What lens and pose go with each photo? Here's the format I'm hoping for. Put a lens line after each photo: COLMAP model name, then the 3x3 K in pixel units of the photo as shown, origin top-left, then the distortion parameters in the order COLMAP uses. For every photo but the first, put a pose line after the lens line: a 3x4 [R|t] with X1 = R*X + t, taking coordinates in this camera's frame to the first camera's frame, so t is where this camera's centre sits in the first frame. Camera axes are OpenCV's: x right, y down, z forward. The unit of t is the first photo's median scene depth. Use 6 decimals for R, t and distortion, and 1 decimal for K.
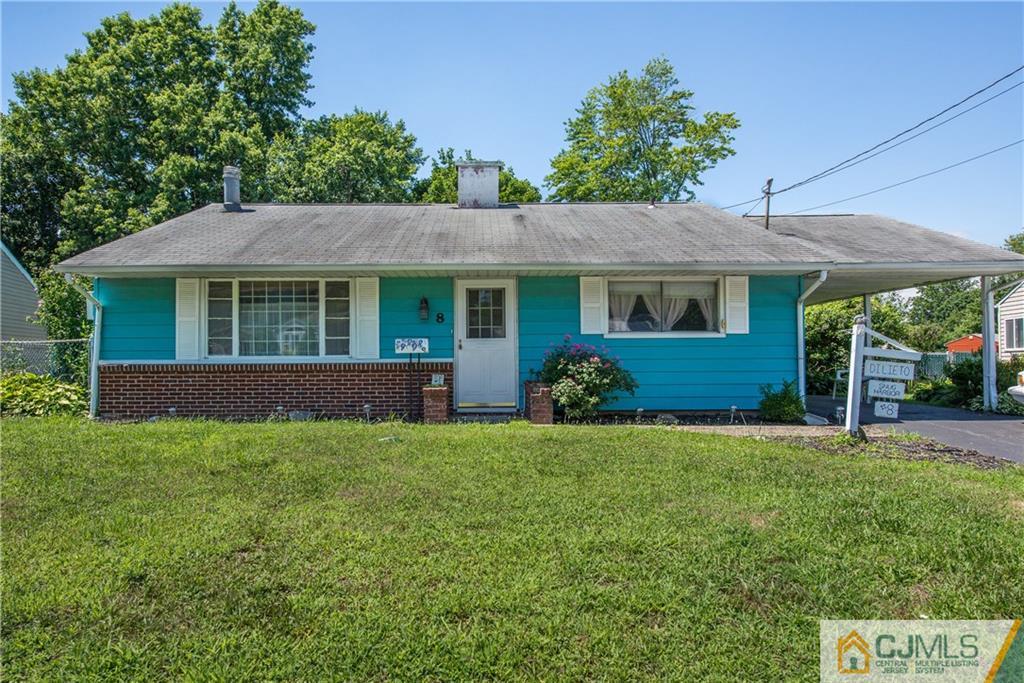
lens RADIAL K [[603.5, 0, 511.9], [0, 603.5, 355.8], [0, 0, 1]] dist [-0.002913, -0.000210]
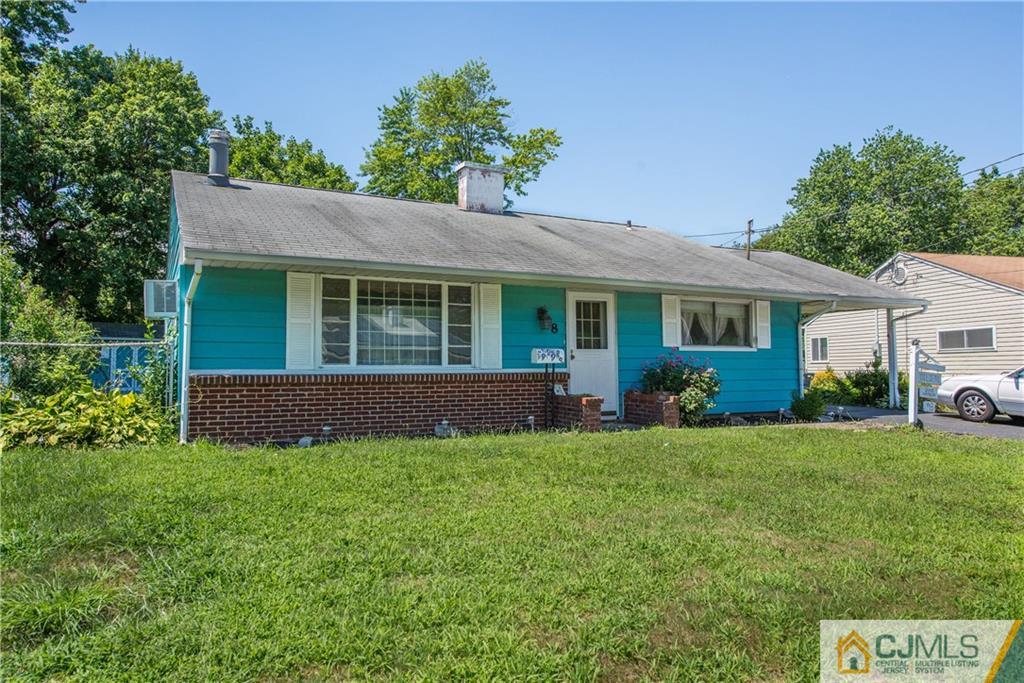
lens RADIAL K [[673.8, 0, 512.0], [0, 673.8, 341.5], [0, 0, 1]] dist [0.034432, -0.105316]
pose [[0.891904, 0.020424, 0.451763, -0.691212], [-0.005277, 0.999382, -0.034763, -0.001151], [-0.452194, 0.028622, 0.891460, 0.028642]]
